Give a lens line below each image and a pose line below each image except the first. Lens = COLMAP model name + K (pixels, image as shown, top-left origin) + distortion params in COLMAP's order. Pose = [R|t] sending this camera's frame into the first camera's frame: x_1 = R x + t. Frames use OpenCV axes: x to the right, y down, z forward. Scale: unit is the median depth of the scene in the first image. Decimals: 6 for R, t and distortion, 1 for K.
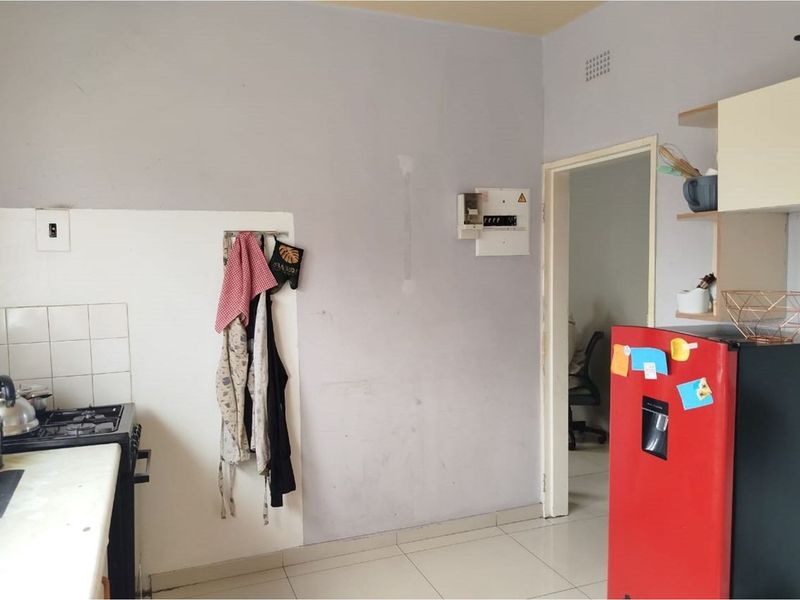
lens RADIAL K [[626.3, 0, 415.0], [0, 626.3, 278.1], [0, 0, 1]] dist [0.030846, -0.026332]
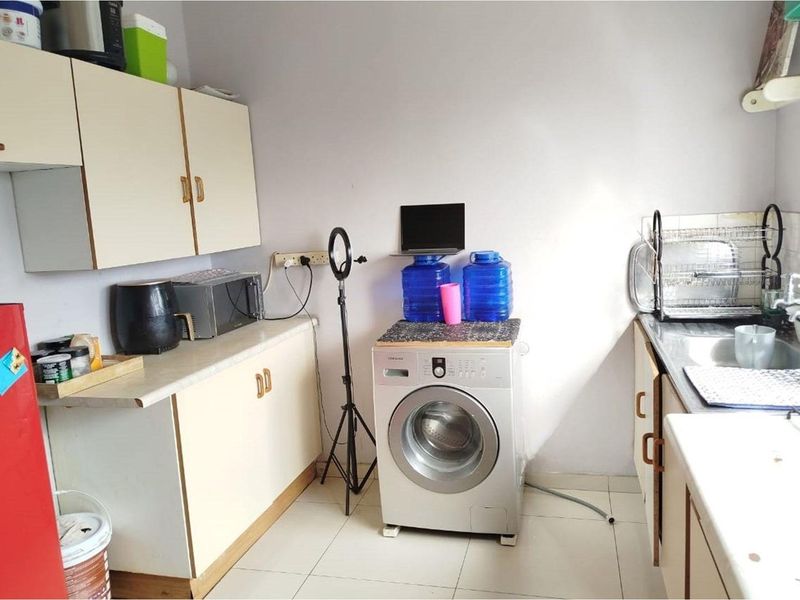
lens RADIAL K [[626.3, 0, 401.1], [0, 626.3, 300.0], [0, 0, 1]] dist [0.030846, -0.026332]
pose [[-0.790849, -0.044233, 0.610411, -0.661197], [0.080017, 0.981350, 0.174783, -0.029480], [-0.606758, 0.187070, -0.772560, 1.668526]]
